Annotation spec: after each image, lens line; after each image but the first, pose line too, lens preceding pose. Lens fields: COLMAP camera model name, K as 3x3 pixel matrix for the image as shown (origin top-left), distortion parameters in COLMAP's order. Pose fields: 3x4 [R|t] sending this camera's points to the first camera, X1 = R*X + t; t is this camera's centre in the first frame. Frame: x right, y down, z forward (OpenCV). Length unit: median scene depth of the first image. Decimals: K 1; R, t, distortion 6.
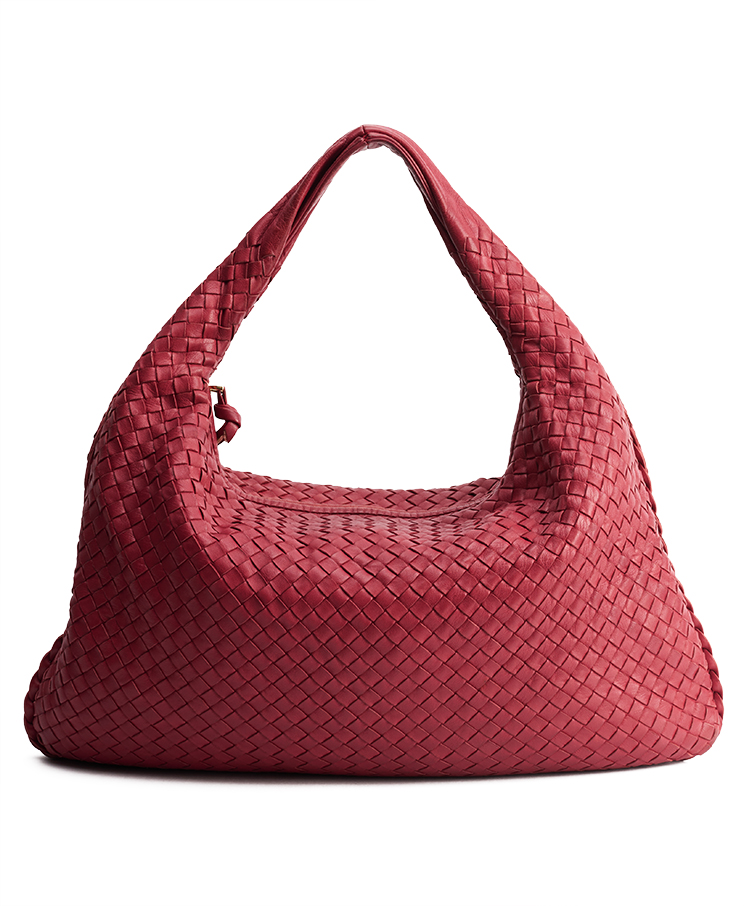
lens RADIAL K [[1730.5, 0, 372.0], [0, 1730.5, 453.0], [0, 0, 1]] dist [-0.342204, 0.242212]
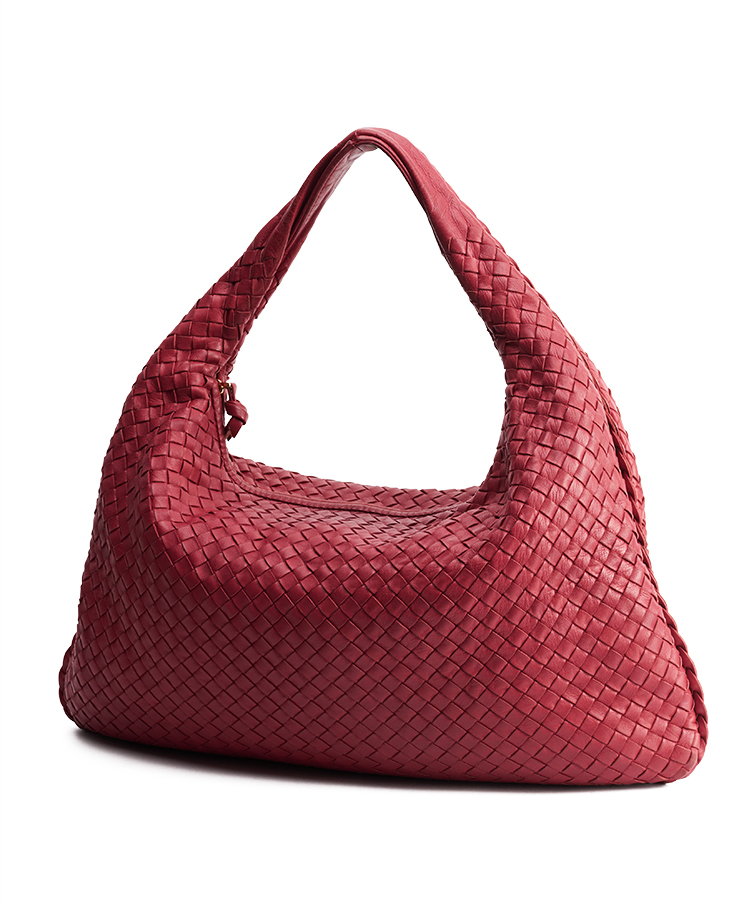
lens RADIAL K [[1730.5, 0, 372.0], [0, 1730.5, 453.0], [0, 0, 1]] dist [-0.342204, 0.242212]
pose [[0.945591, 0.032357, -0.323745, 0.340039], [-0.032261, 0.999463, 0.005665, -0.005358], [0.323754, 0.005087, 0.946127, 0.044599]]
